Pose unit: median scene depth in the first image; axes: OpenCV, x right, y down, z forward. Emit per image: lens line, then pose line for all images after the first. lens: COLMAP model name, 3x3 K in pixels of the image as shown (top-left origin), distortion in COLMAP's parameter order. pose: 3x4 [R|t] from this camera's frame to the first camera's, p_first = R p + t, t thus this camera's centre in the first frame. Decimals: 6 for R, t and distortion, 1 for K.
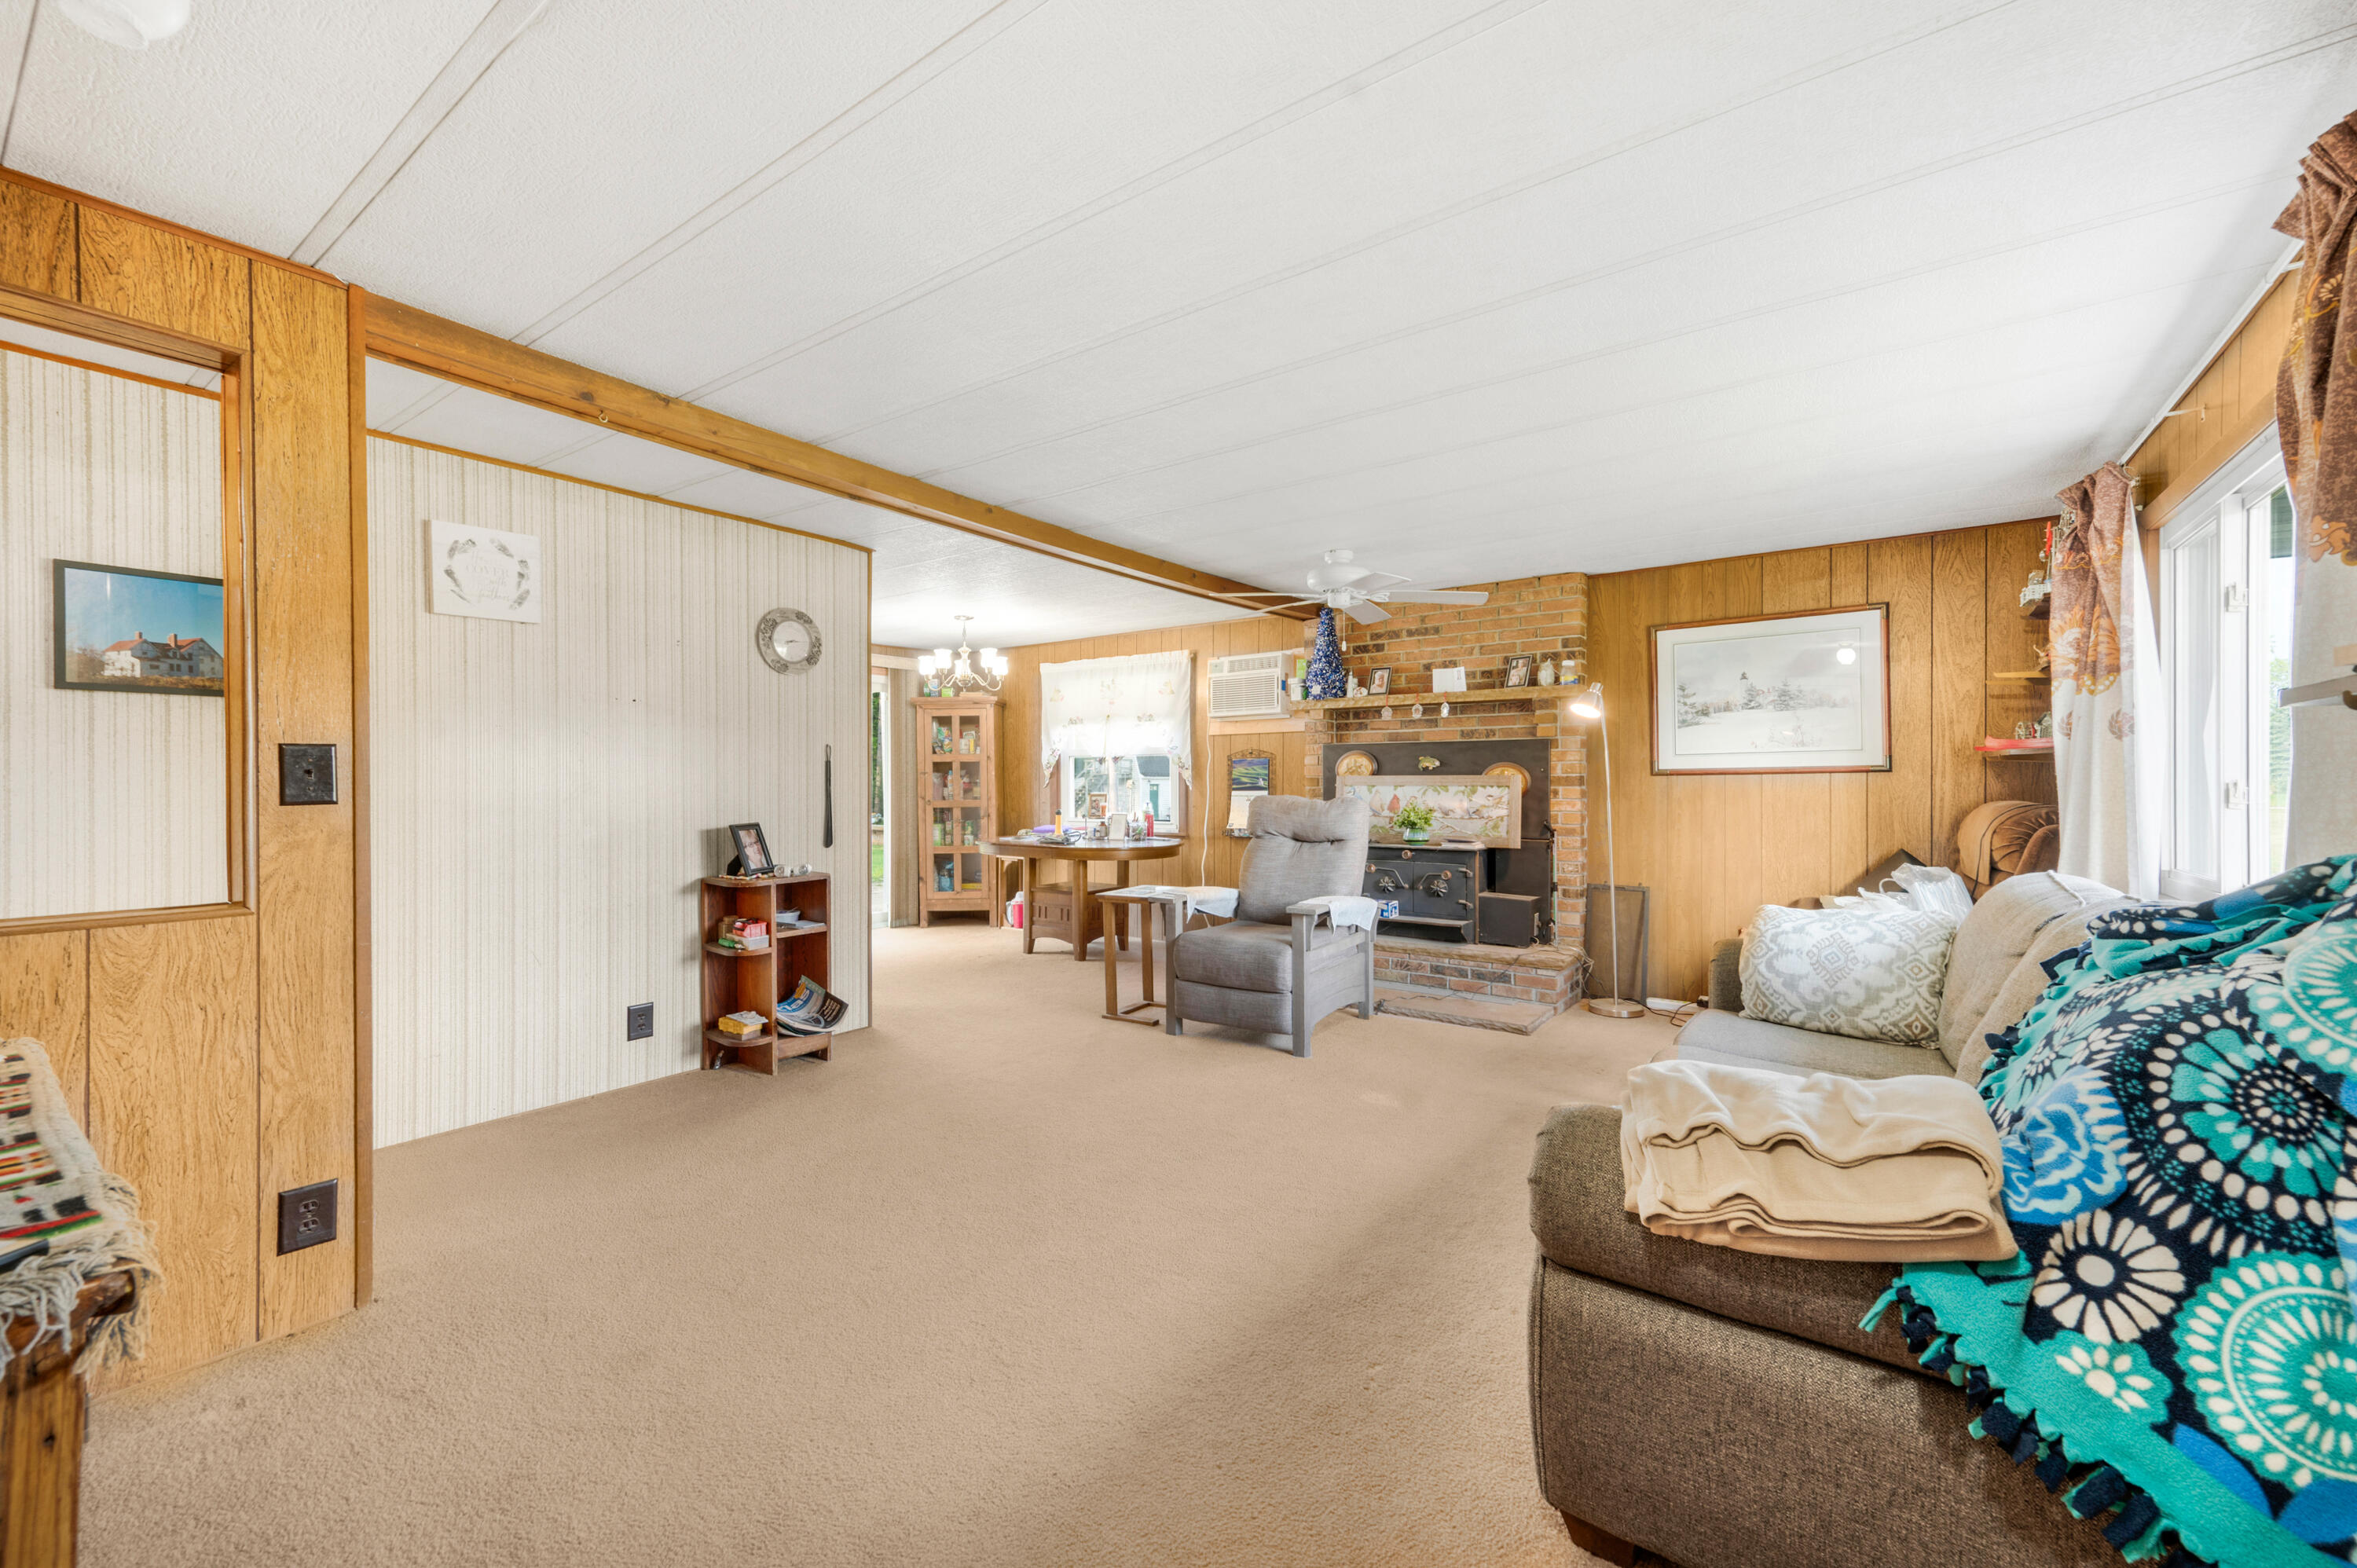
lens RADIAL K [[934.1, 0, 1179.2], [0, 934.1, 783.4], [0, 0, 1]] dist [-0.000018, -0.000111]
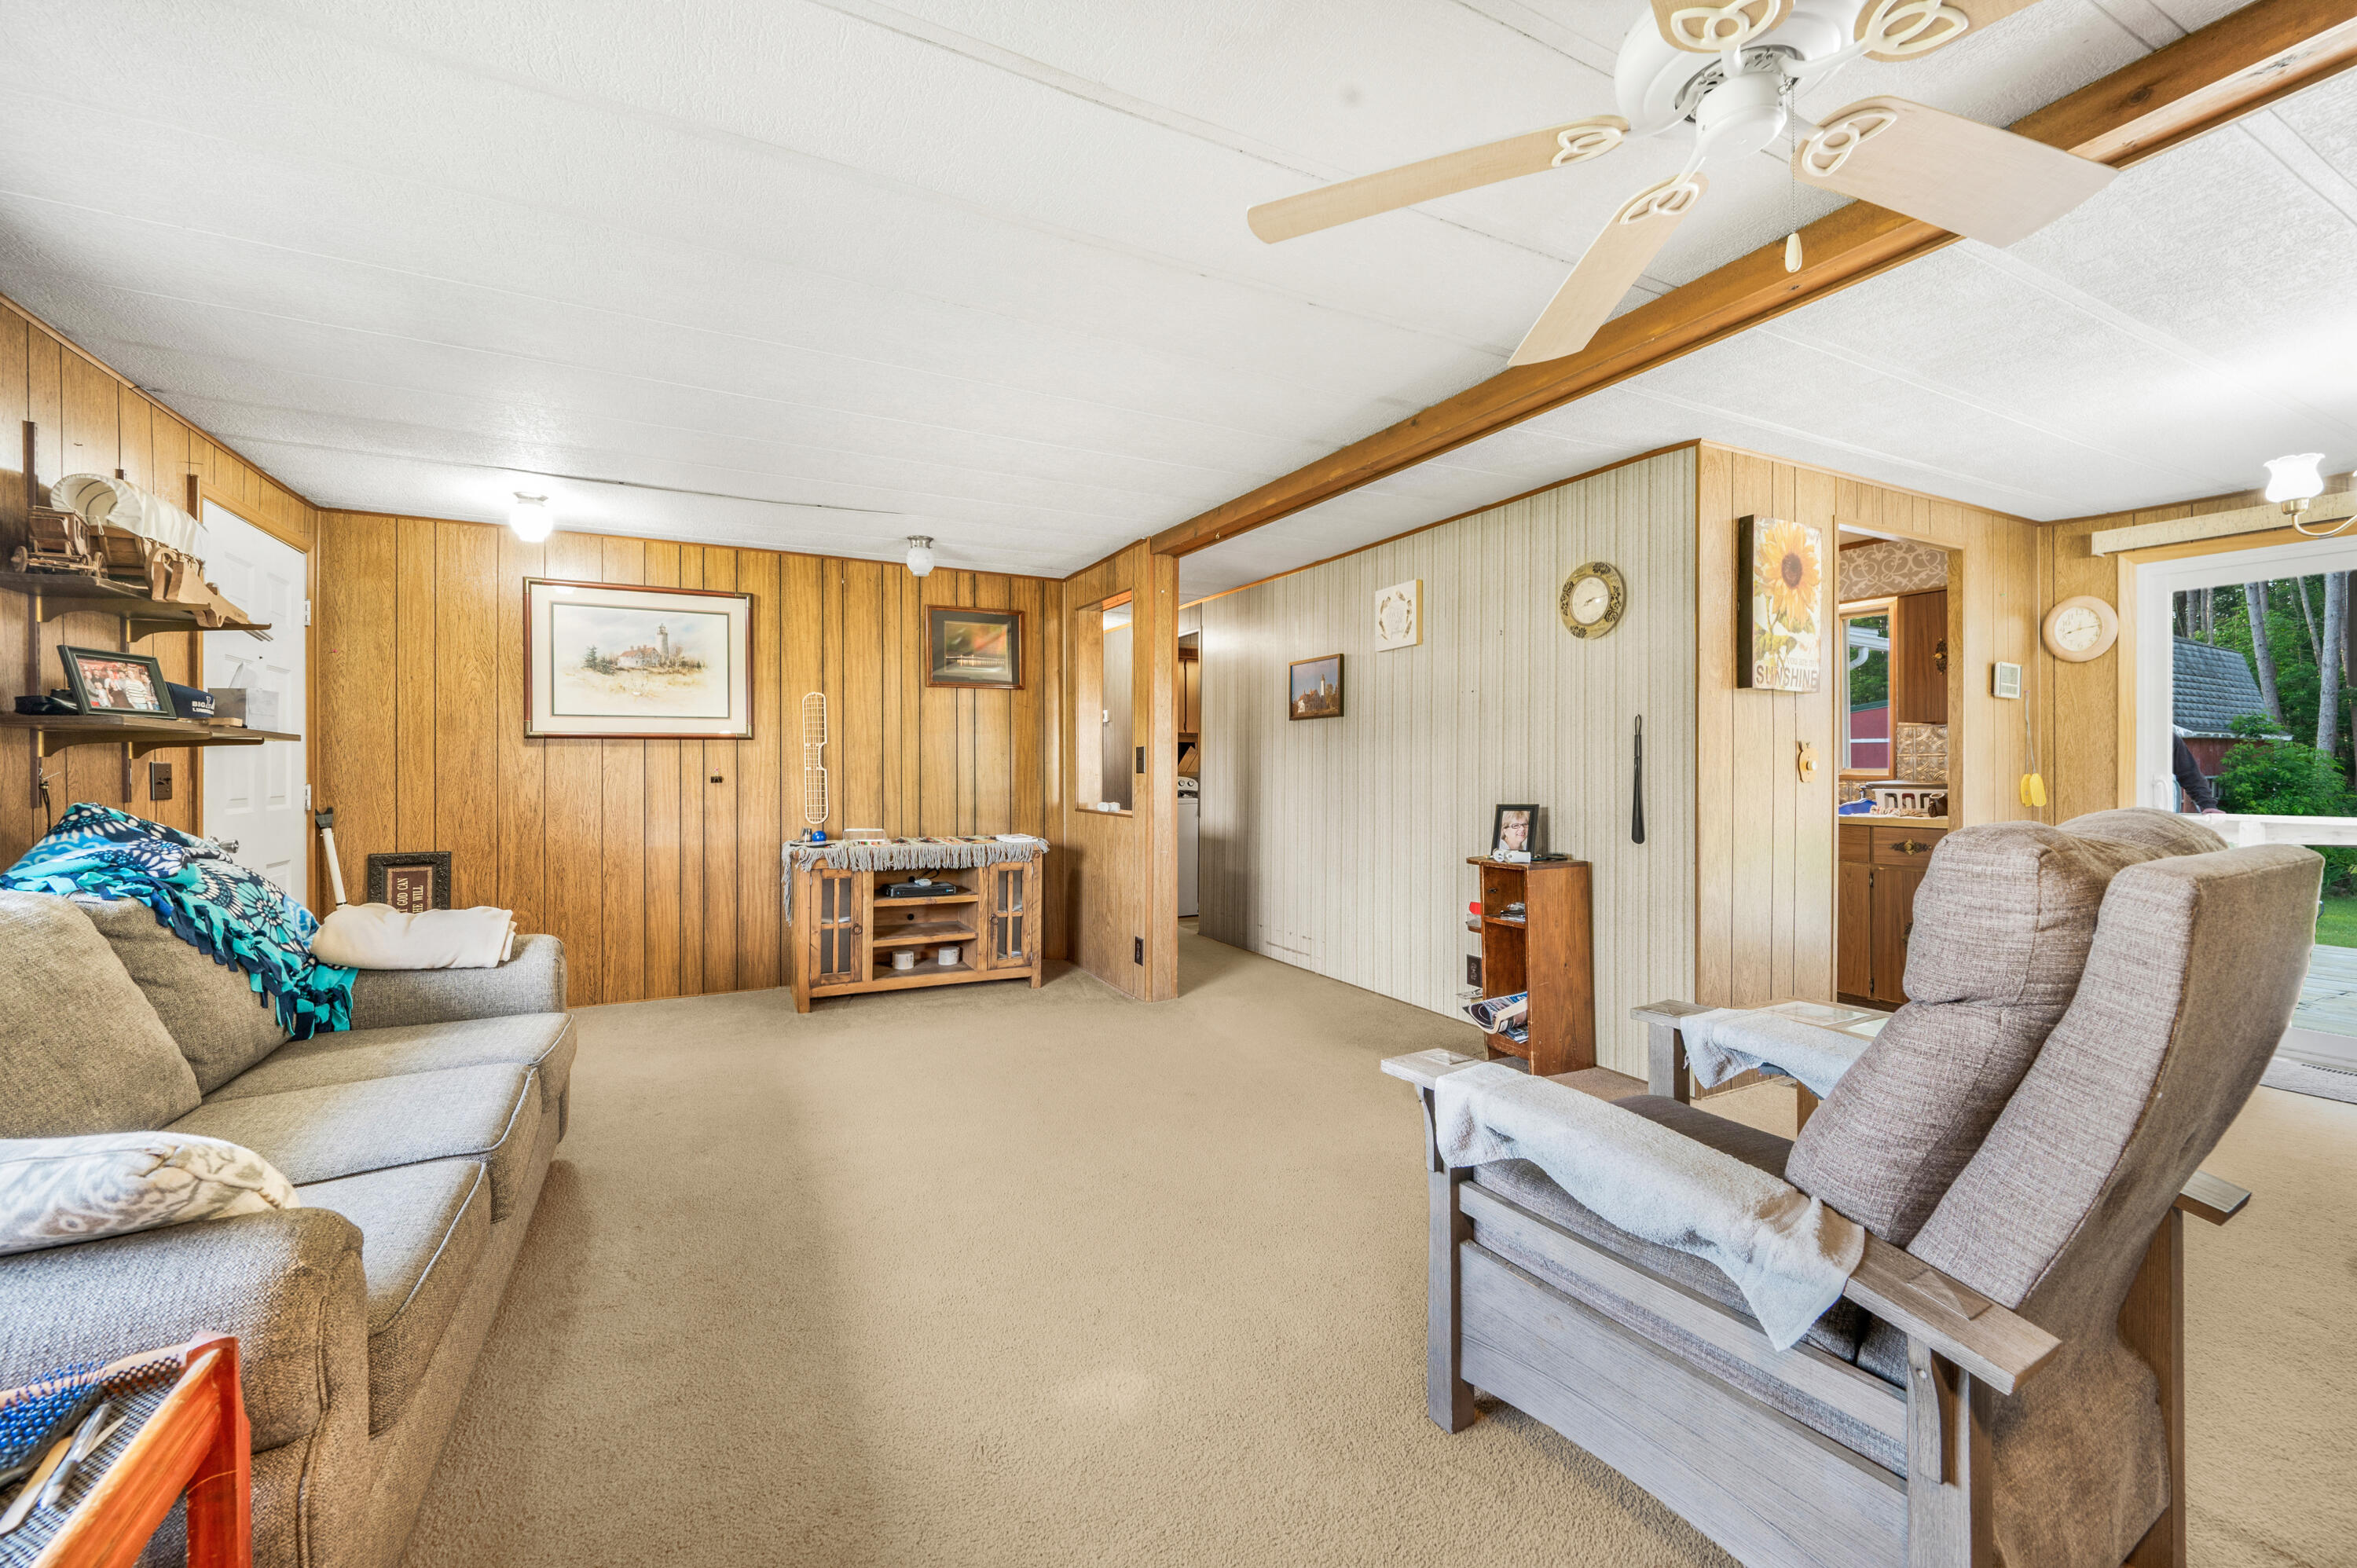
lens RADIAL K [[934.1, 0, 1176.3], [0, 934.1, 771.5], [0, 0, 1]] dist [-0.000018, -0.000111]
pose [[-0.455196, 0.007311, -0.890361, 0.543402], [0.000762, 0.999969, 0.007821, 0.000862], [0.890391, 0.002882, -0.455188, 1.063042]]
